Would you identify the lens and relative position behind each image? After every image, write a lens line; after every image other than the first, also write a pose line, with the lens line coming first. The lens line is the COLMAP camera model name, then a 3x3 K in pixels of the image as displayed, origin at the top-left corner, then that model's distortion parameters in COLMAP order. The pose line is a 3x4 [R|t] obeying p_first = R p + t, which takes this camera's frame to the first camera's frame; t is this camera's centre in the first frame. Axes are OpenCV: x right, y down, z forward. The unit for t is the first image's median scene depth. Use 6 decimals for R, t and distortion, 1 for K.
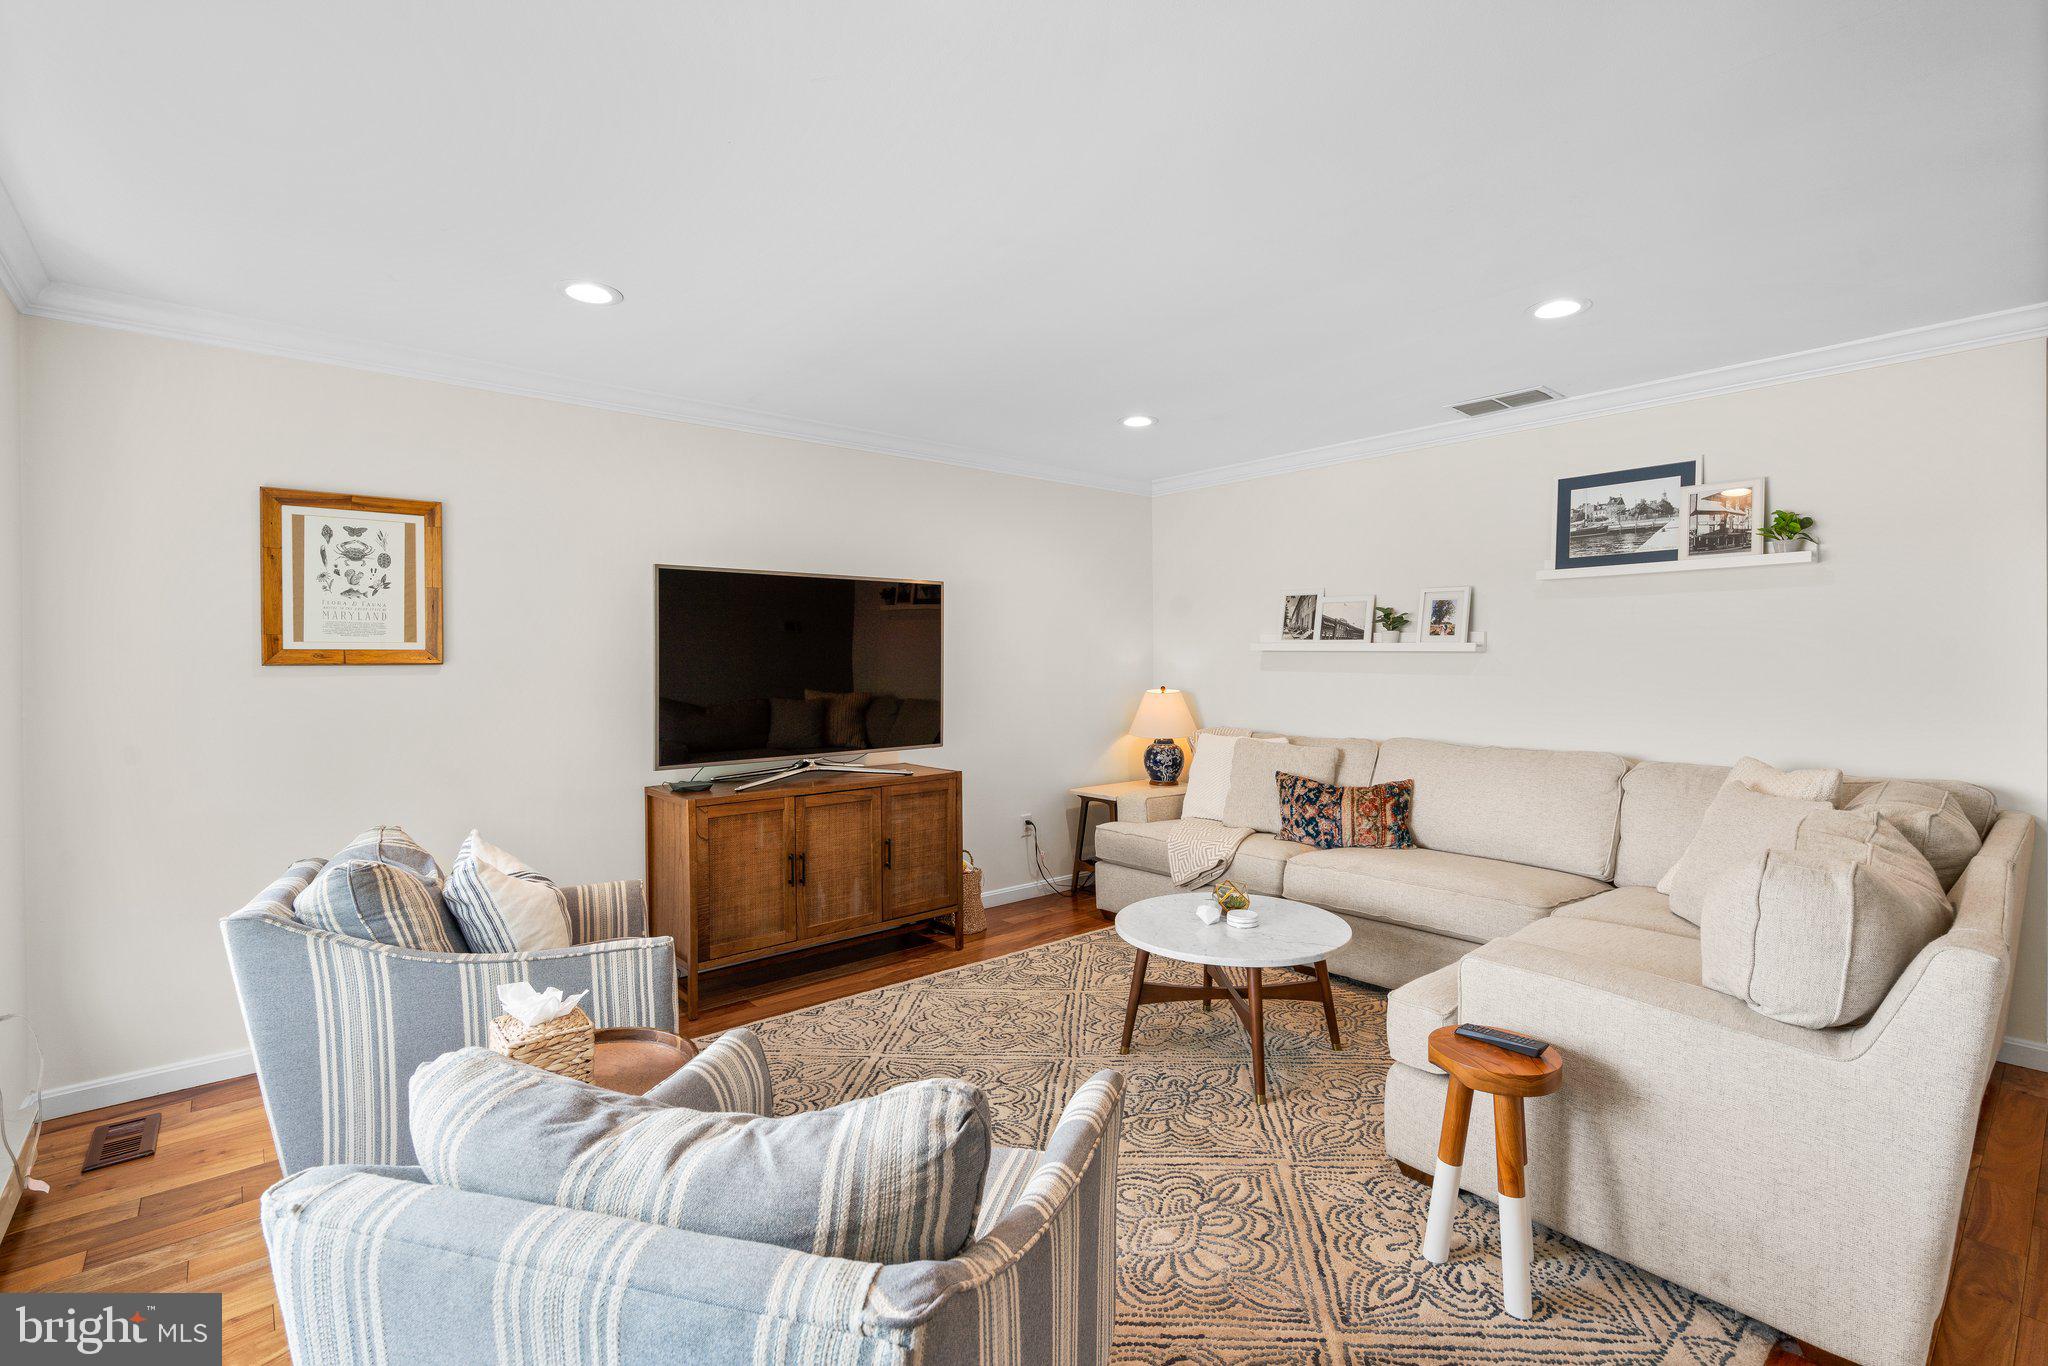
lens RADIAL K [[940.6, 0, 1033.3], [0, 940.6, 648.2], [0, 0, 1]] dist [-0.007841, 0.004998]
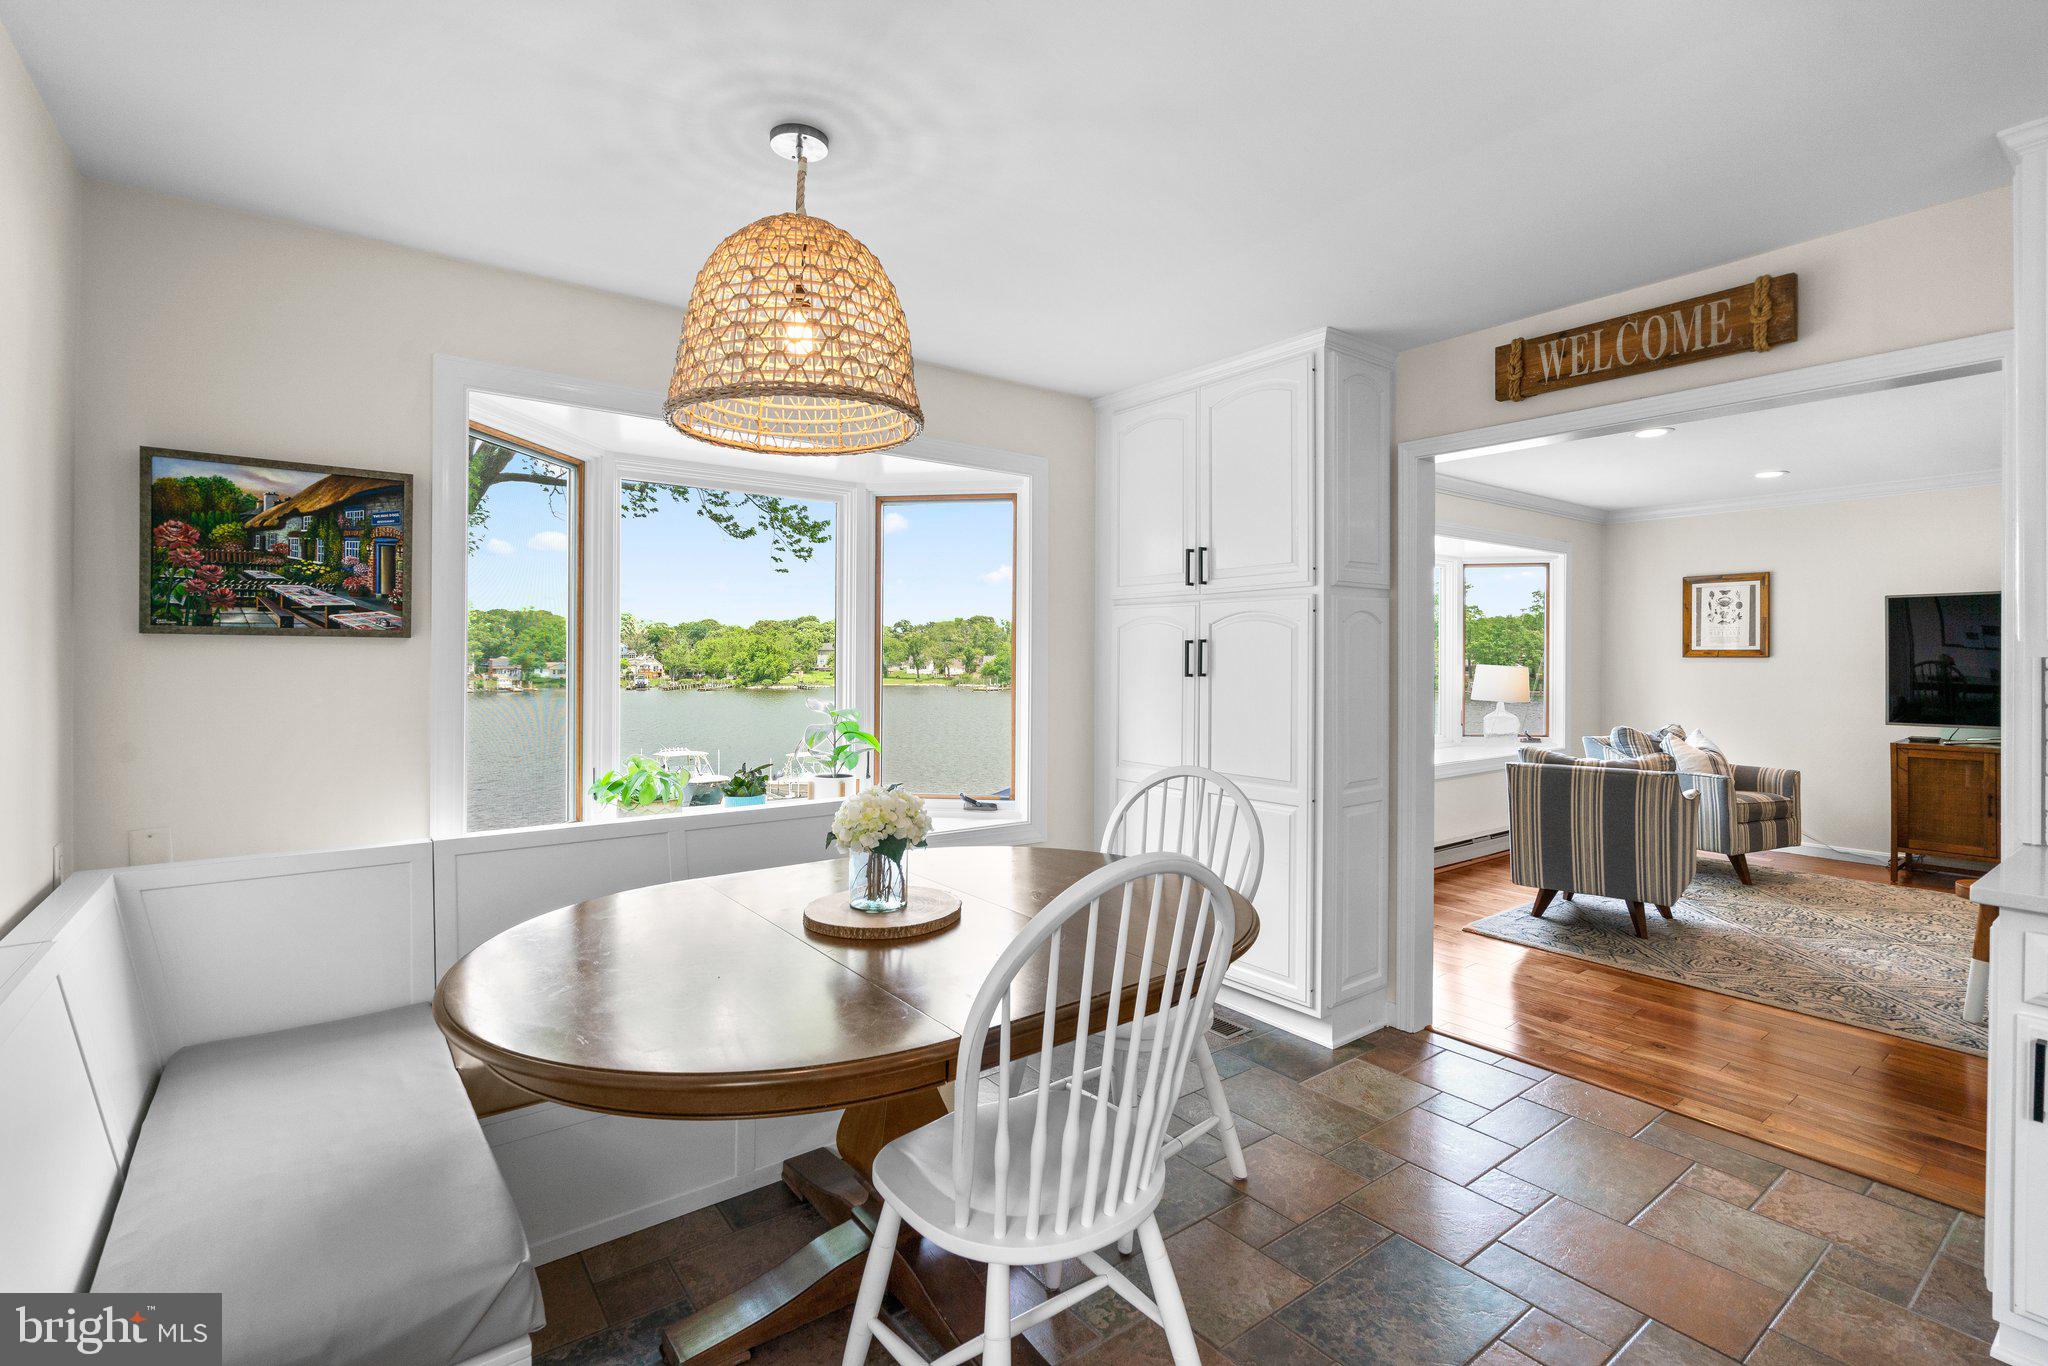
lens RADIAL K [[940.6, 0, 1005.7], [0, 940.6, 663.2], [0, 0, 1]] dist [-0.007841, 0.004998]
pose [[-0.068556, 0.013859, -0.997551, 1.180655], [0.012394, 0.999838, 0.013039, -0.012989], [0.997570, -0.011470, -0.068717, -0.353262]]
